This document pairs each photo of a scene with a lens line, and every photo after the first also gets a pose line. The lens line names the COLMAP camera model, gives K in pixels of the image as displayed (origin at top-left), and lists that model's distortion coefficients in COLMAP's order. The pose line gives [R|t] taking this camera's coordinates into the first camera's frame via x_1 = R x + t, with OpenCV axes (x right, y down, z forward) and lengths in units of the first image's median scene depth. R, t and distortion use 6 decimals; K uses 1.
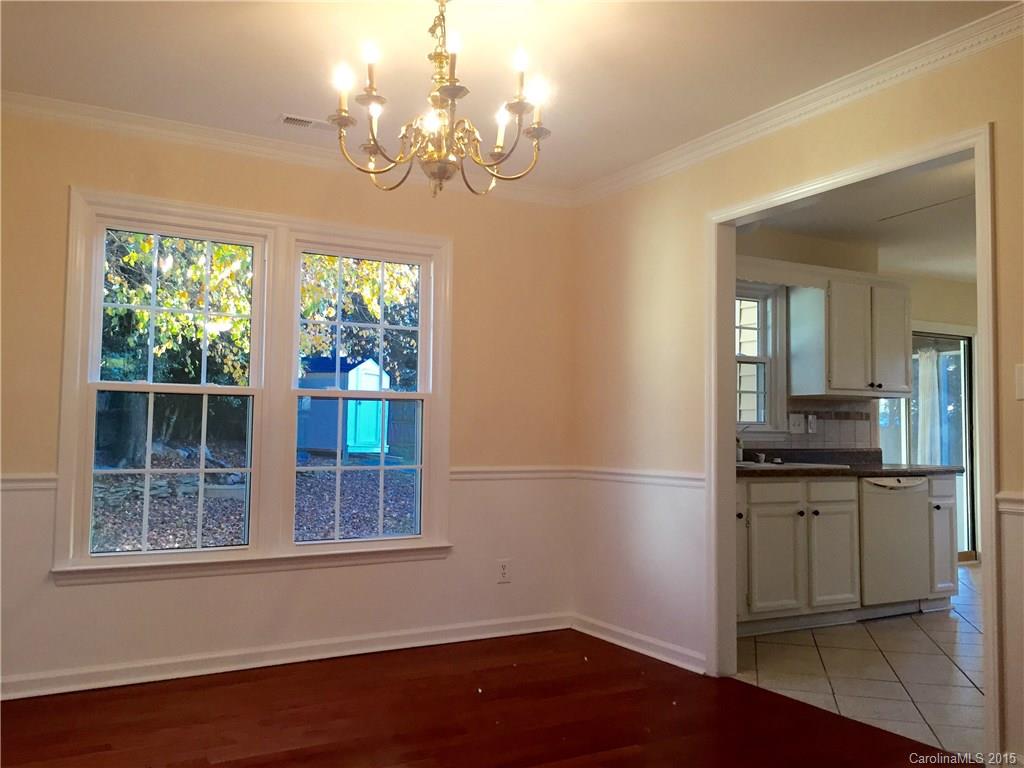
lens RADIAL K [[873.2, 0, 512.0], [0, 873.2, 384.0], [0, 0, 1]] dist [0.086634, -0.135025]
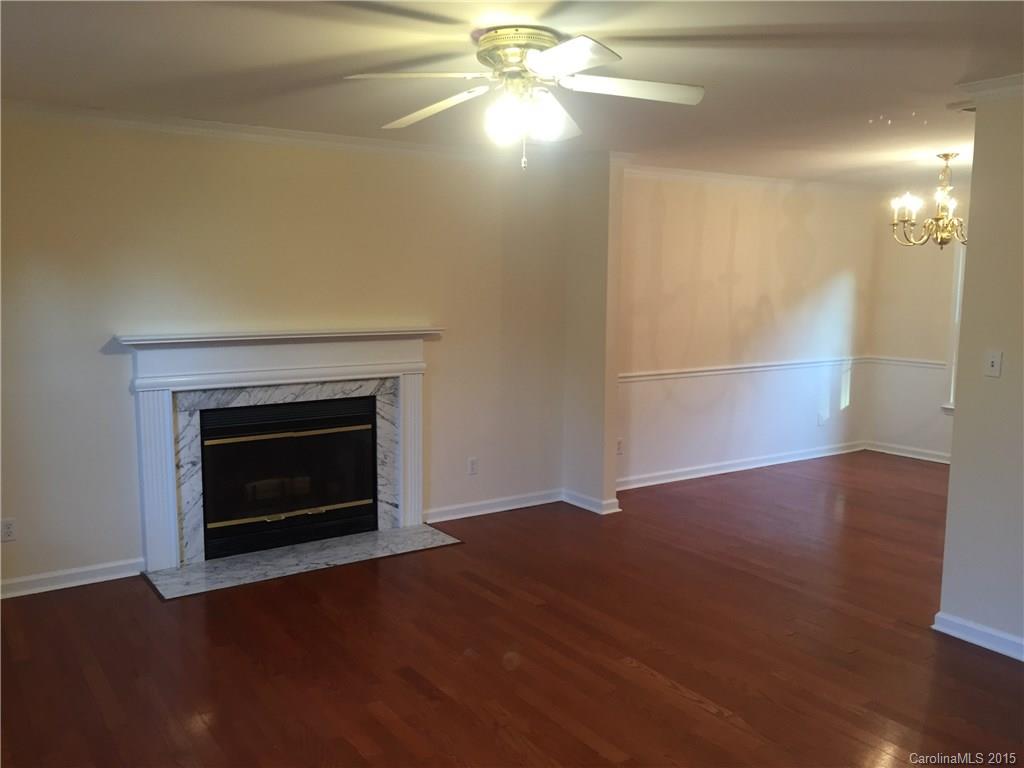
lens RADIAL K [[873.2, 0, 512.0], [0, 873.2, 384.0], [0, 0, 1]] dist [0.086634, -0.135025]
pose [[0.058592, 0.108671, -0.992350, 1.192651], [0.054538, 0.992224, 0.111877, -0.109230], [0.996791, -0.060676, 0.052210, -0.113969]]
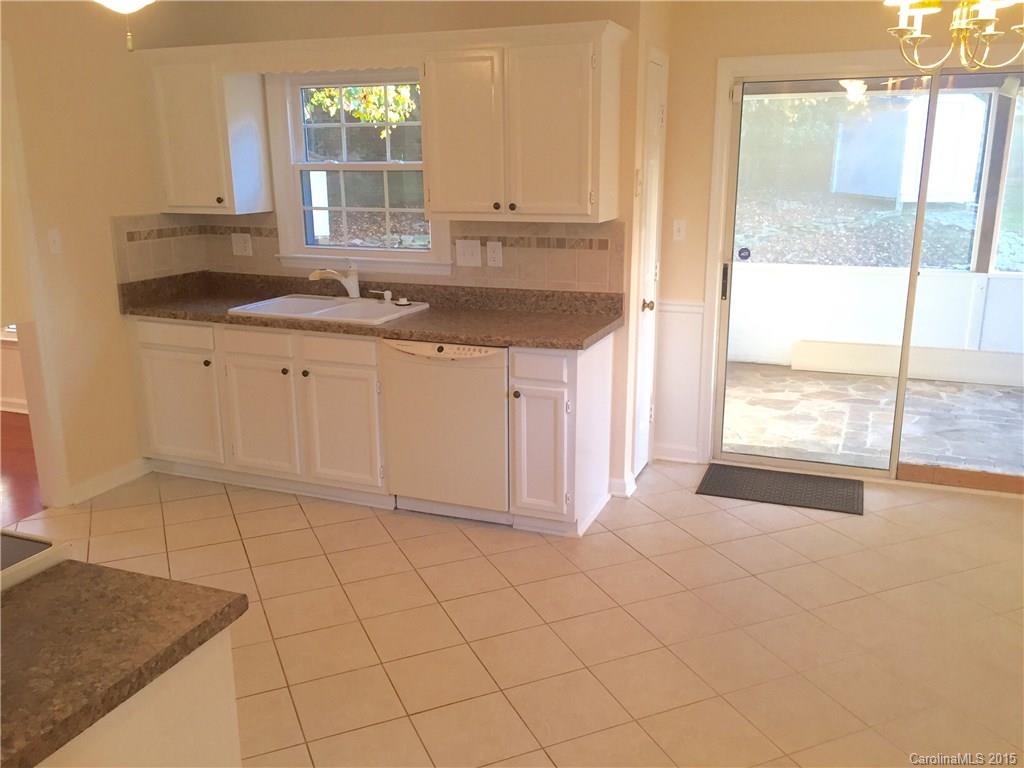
lens RADIAL K [[873.2, 0, 512.0], [0, 873.2, 384.0], [0, 0, 1]] dist [0.086634, -0.135025]
pose [[0.618917, 0.184625, -0.763450, 1.160138], [0.059668, 0.958122, 0.280074, -0.067456], [0.783187, -0.218896, 0.581982, 0.707158]]
